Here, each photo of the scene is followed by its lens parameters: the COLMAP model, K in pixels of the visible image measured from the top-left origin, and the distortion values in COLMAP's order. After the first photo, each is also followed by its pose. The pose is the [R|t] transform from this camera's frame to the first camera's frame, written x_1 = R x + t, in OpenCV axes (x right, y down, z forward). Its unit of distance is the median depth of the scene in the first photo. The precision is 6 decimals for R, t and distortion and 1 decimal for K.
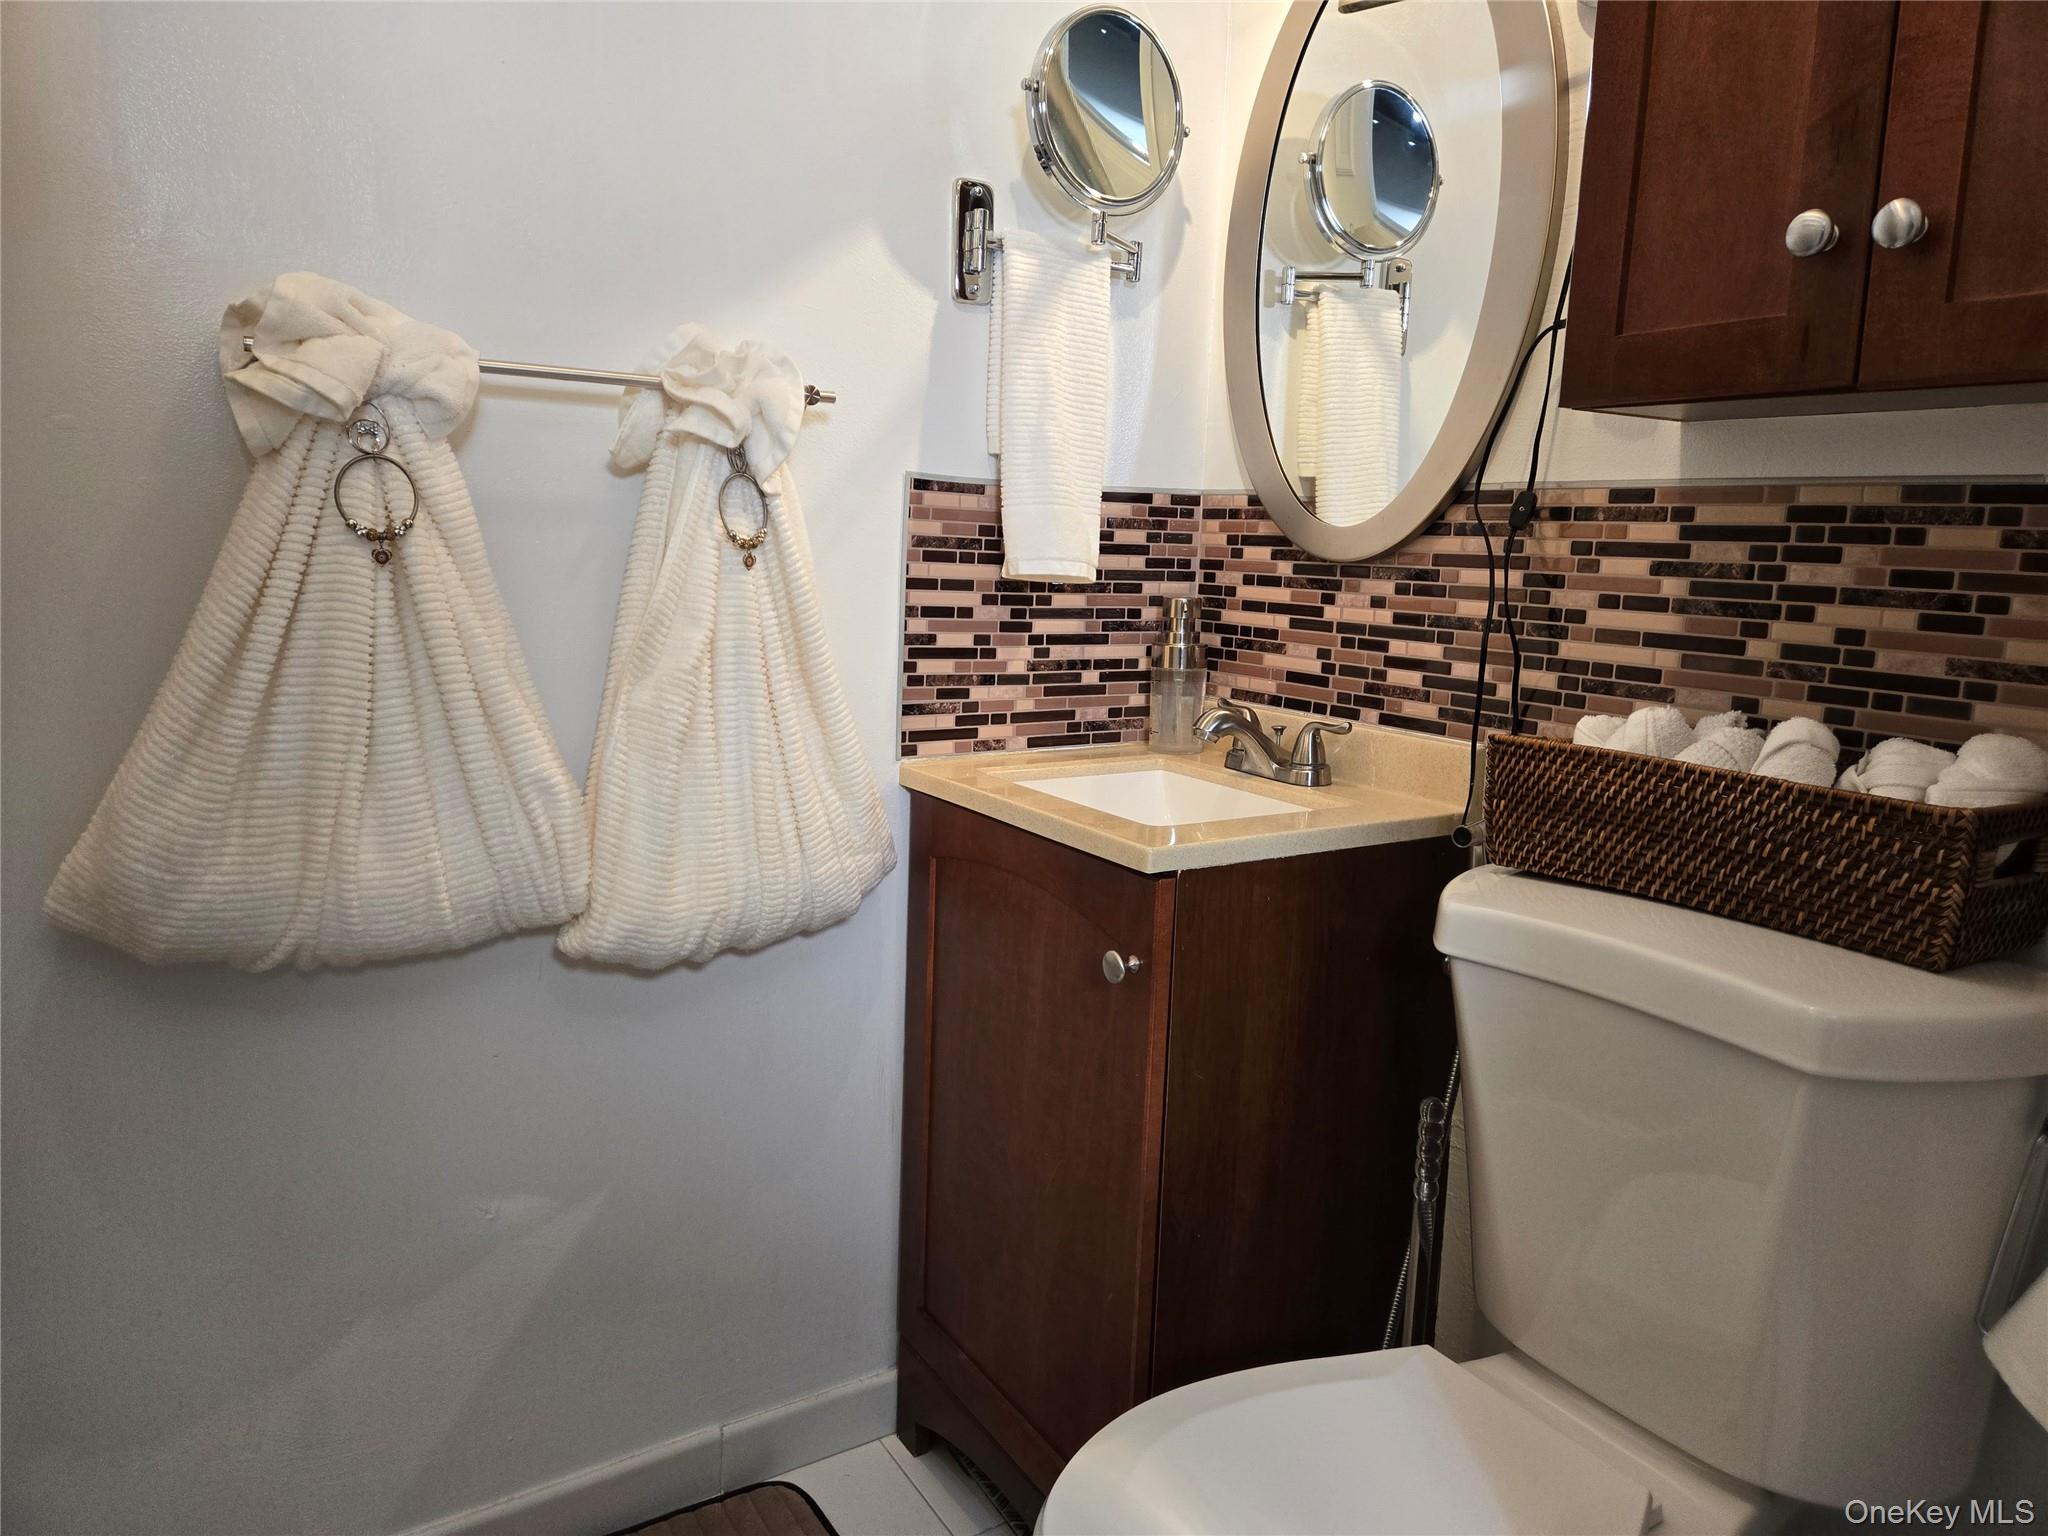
lens RADIAL K [[1381.6, 0, 1024.0], [0, 1381.6, 768.0], [0, 0, 1]] dist [0.164105, -0.133231]
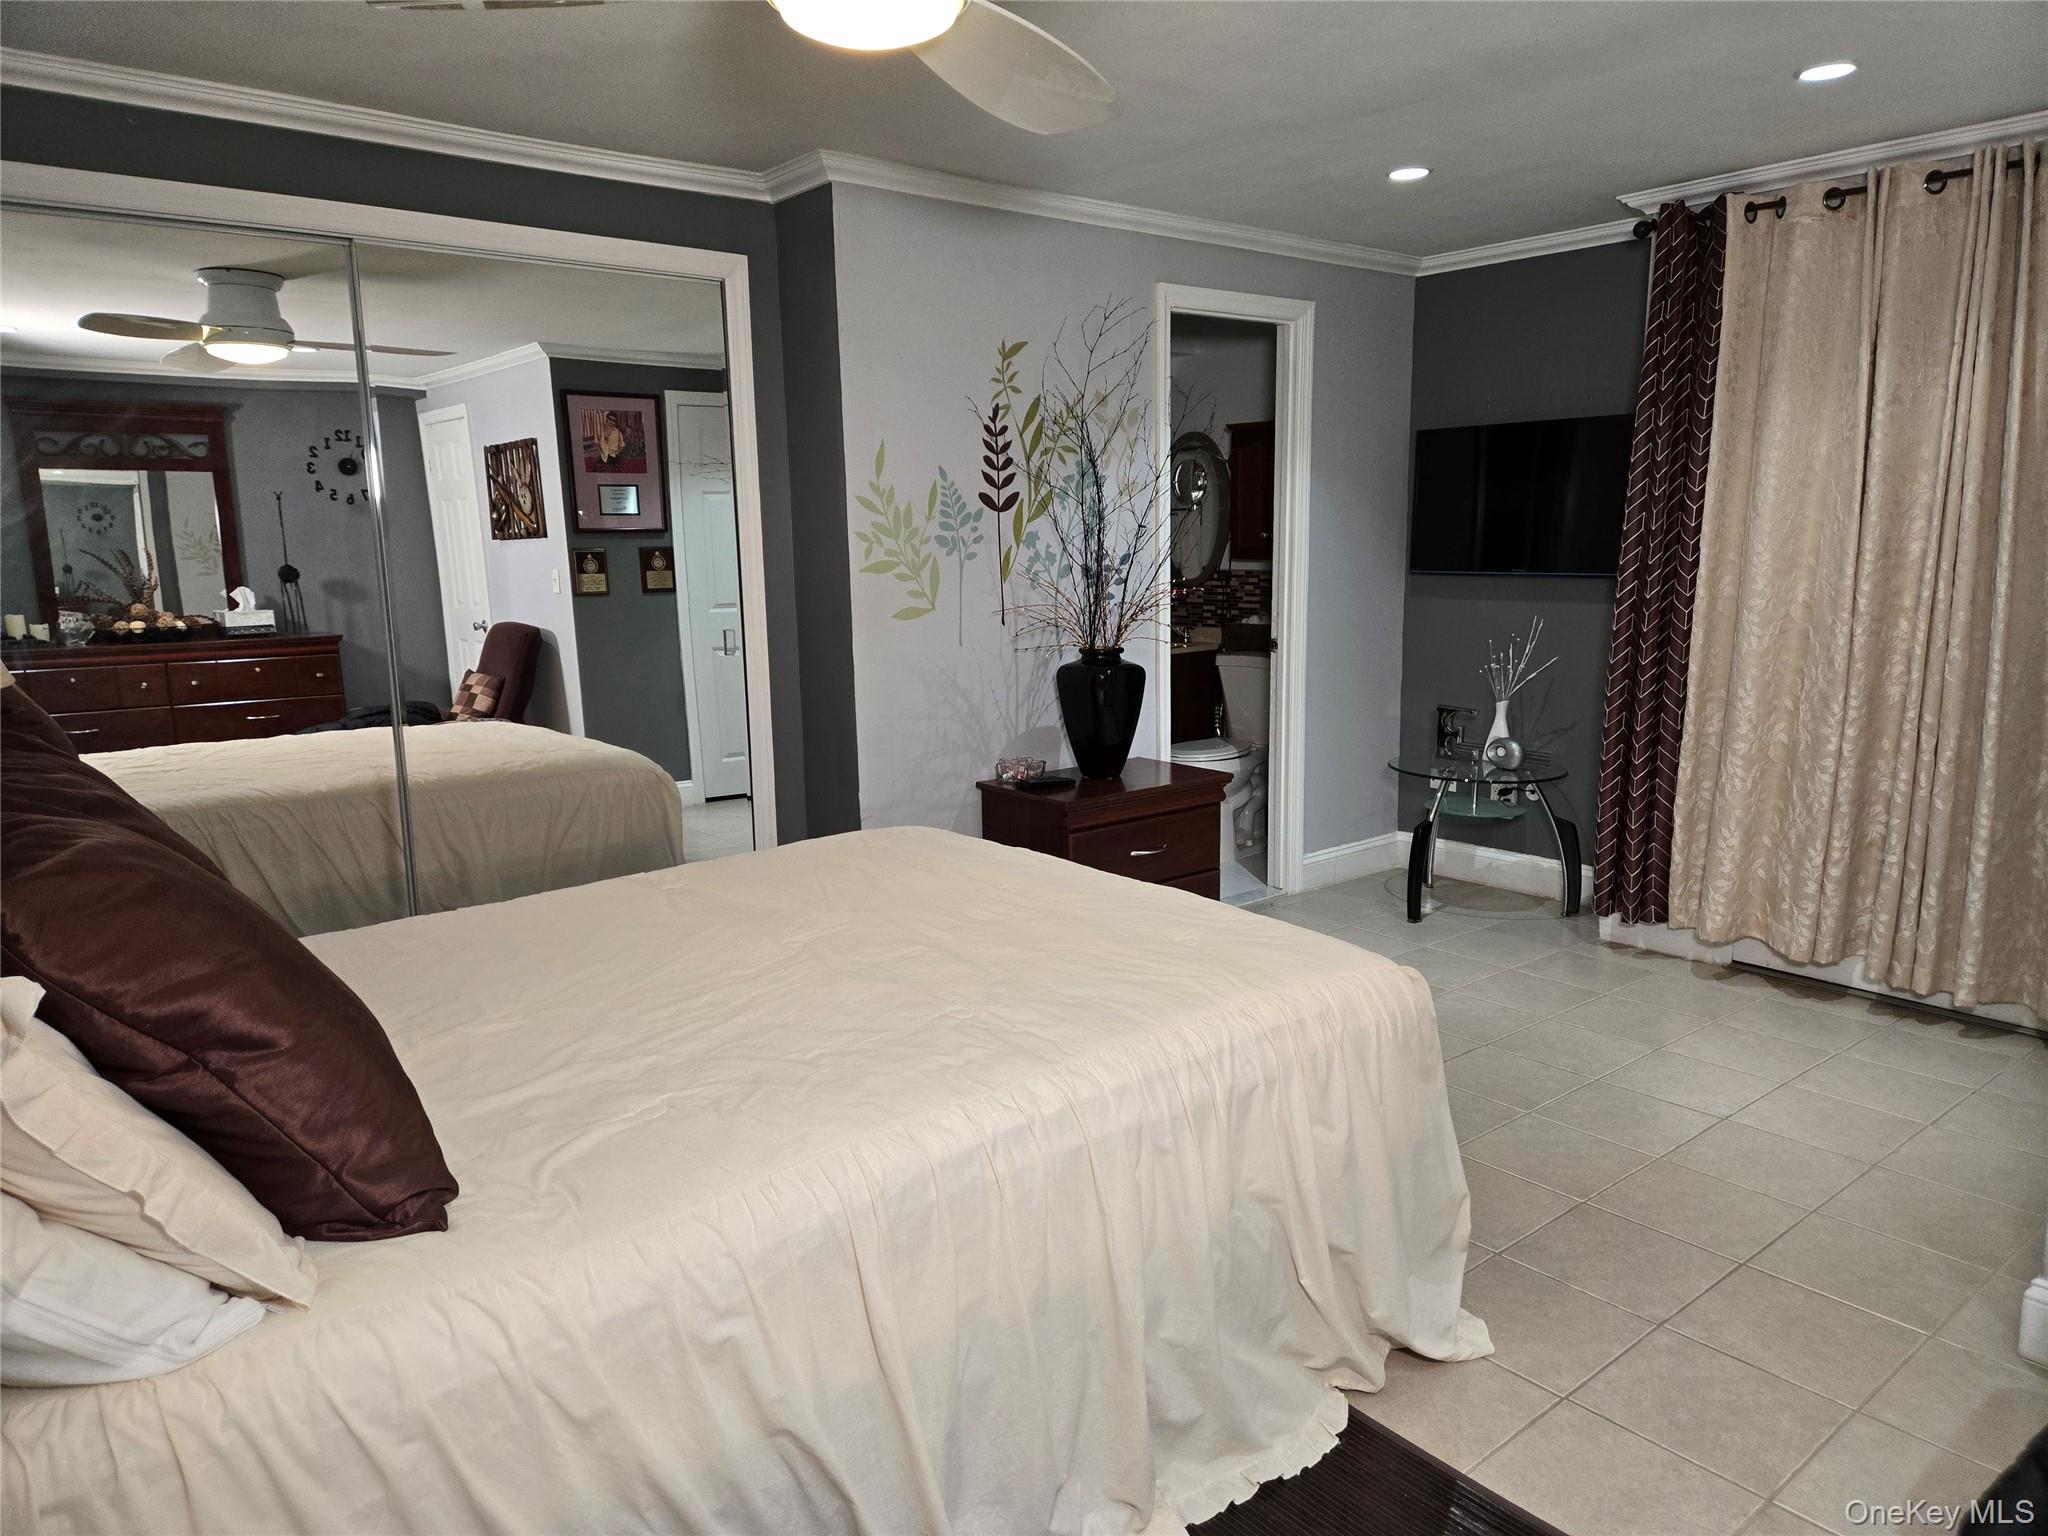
lens RADIAL K [[1381.6, 0, 1024.0], [0, 1381.6, 768.0], [0, 0, 1]] dist [0.164105, -0.133231]
pose [[0.989807, -0.068971, 0.124599, -0.912251], [0.069639, 0.997572, -0.001009, 0.401003], [-0.124227, 0.009676, 0.992207, -3.398062]]
